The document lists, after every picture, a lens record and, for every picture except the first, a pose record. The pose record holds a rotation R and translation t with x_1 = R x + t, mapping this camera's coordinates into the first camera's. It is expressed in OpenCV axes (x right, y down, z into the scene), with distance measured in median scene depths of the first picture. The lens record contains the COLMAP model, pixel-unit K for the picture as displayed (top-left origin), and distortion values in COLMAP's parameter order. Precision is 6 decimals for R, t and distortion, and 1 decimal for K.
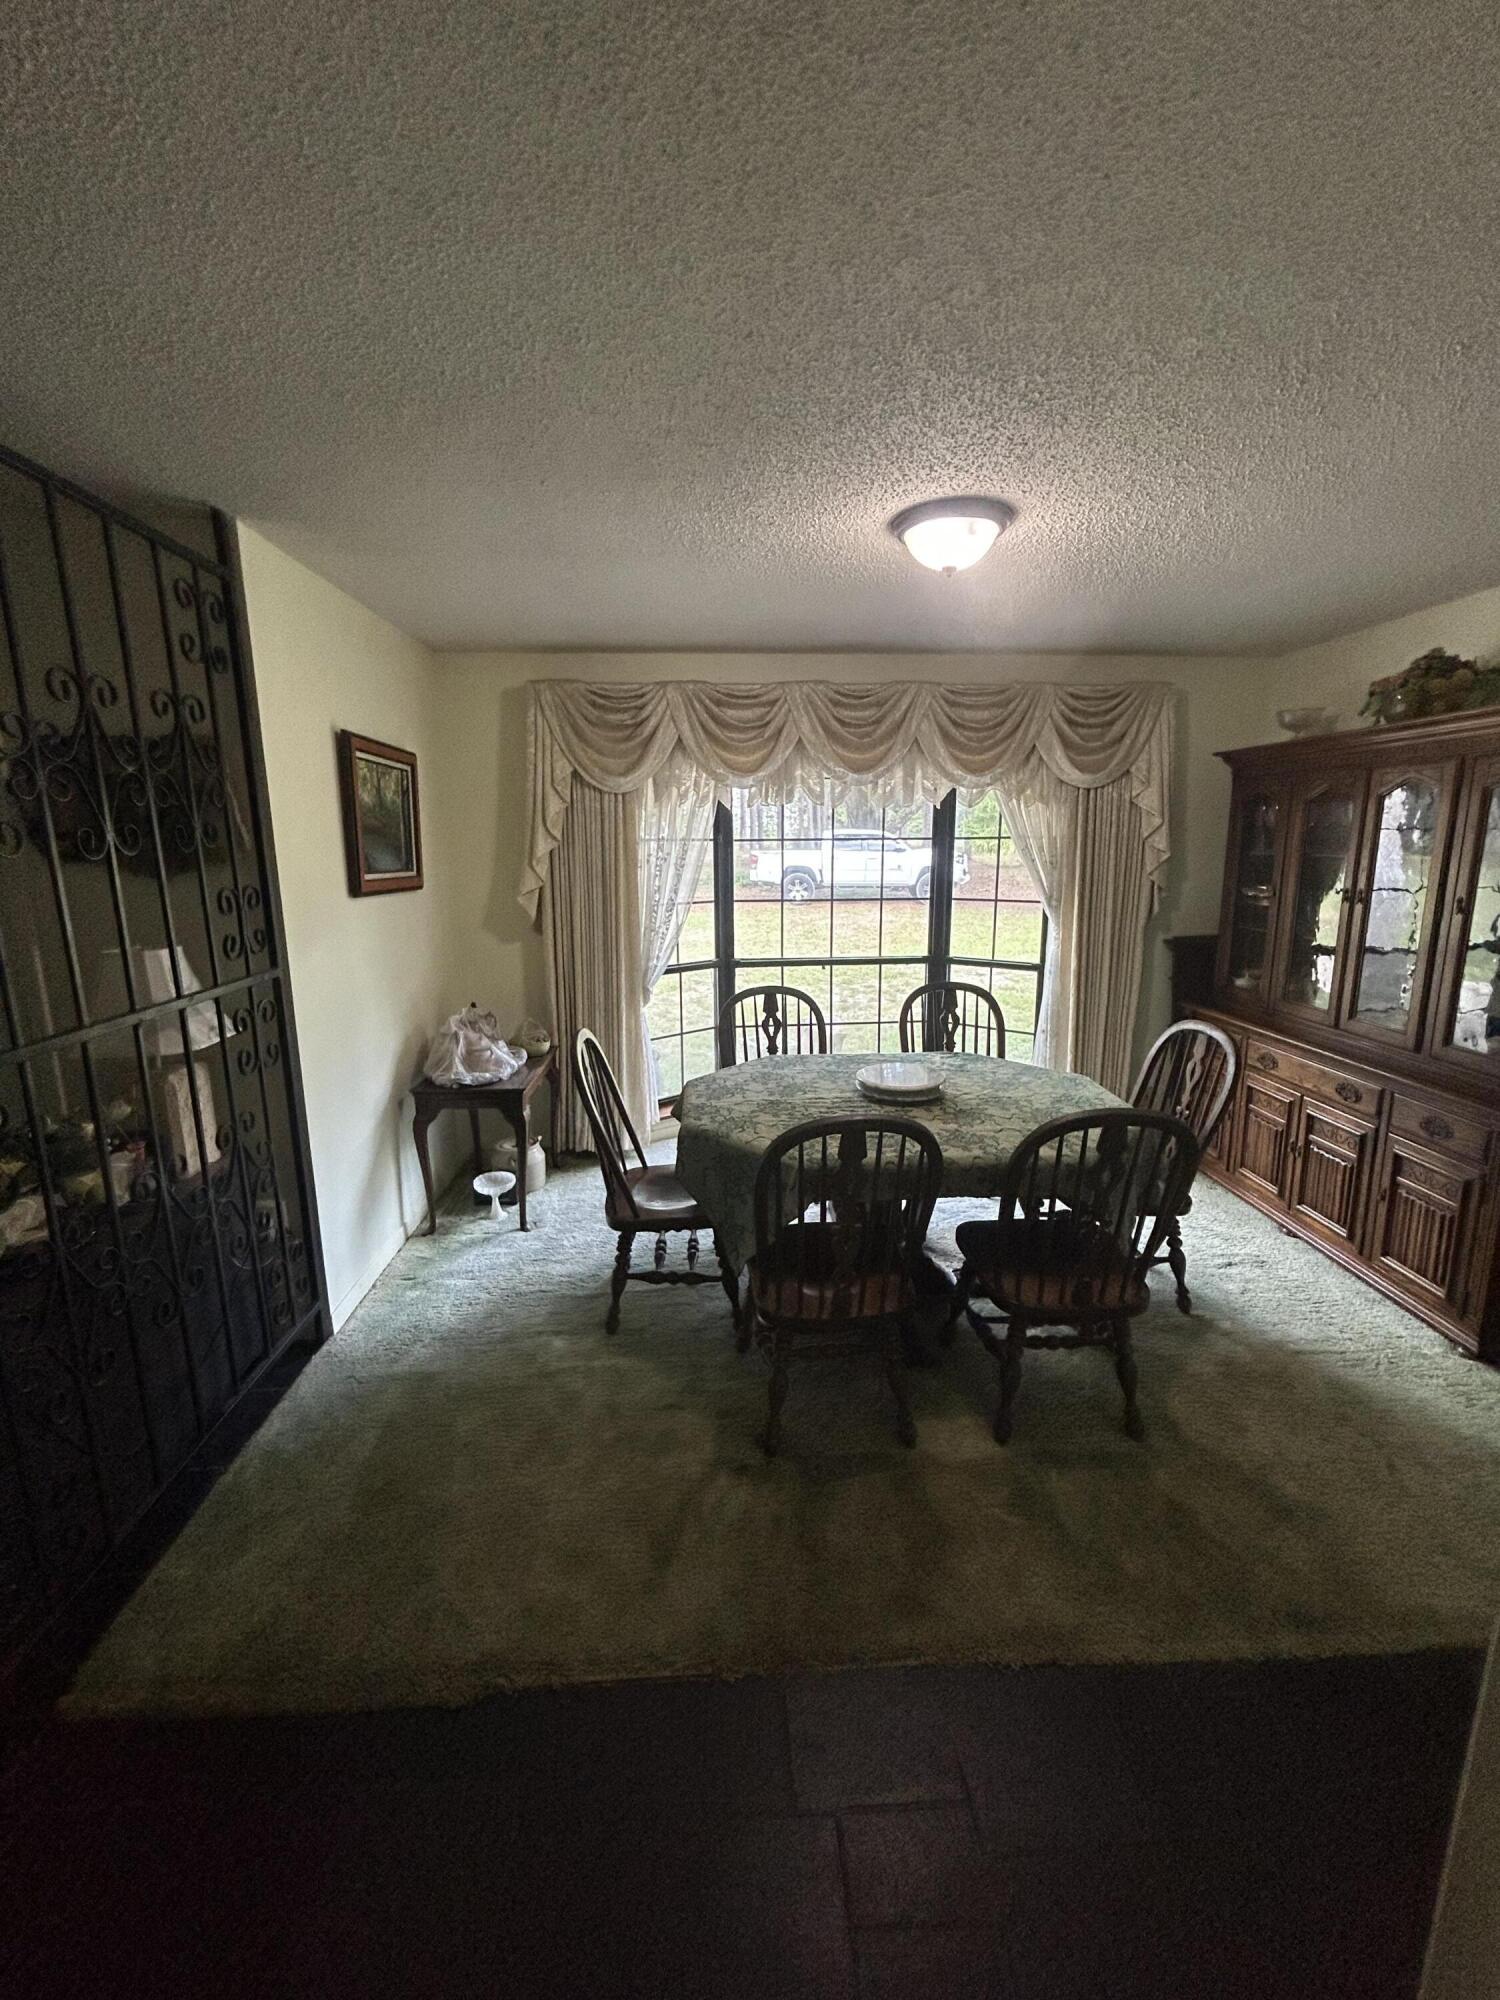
lens RADIAL K [[808.9, 0, 746.7], [0, 808.9, 999.2], [0, 0, 1]] dist [-0.003138, 0.000204]
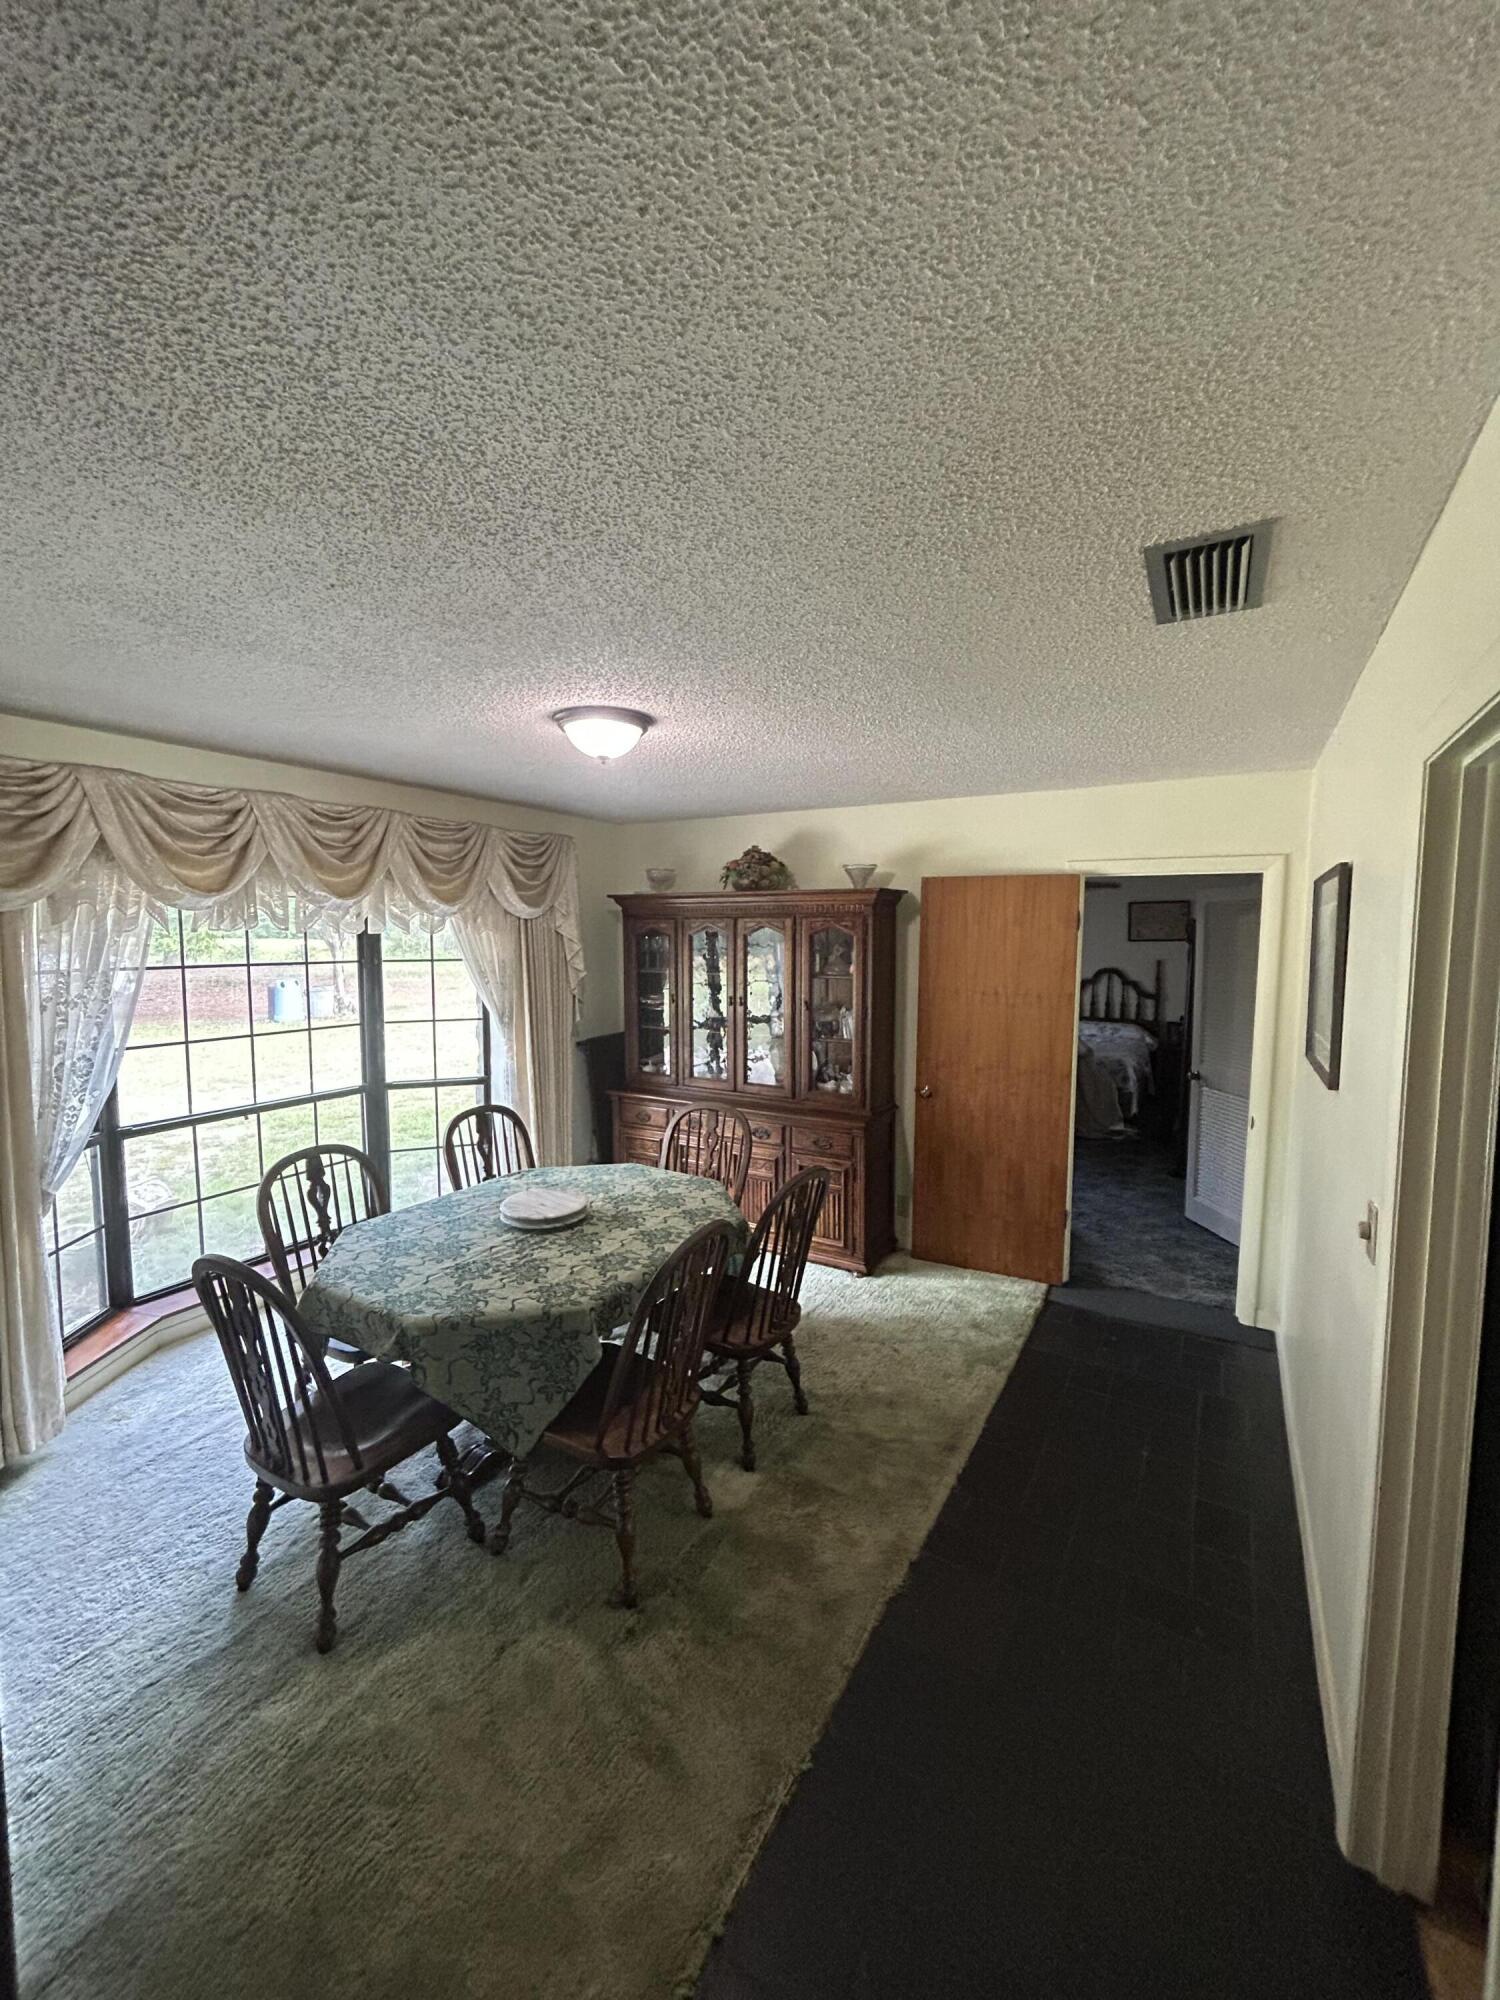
lens RADIAL K [[808.9, 0, 747.2], [0, 808.9, 1000.2], [0, 0, 1]] dist [-0.003138, 0.000204]
pose [[0.547324, -0.061659, 0.834646, -0.415005], [0.156531, 0.987226, -0.029716, -0.071808], [-0.822152, 0.146912, 0.549984, 0.144317]]
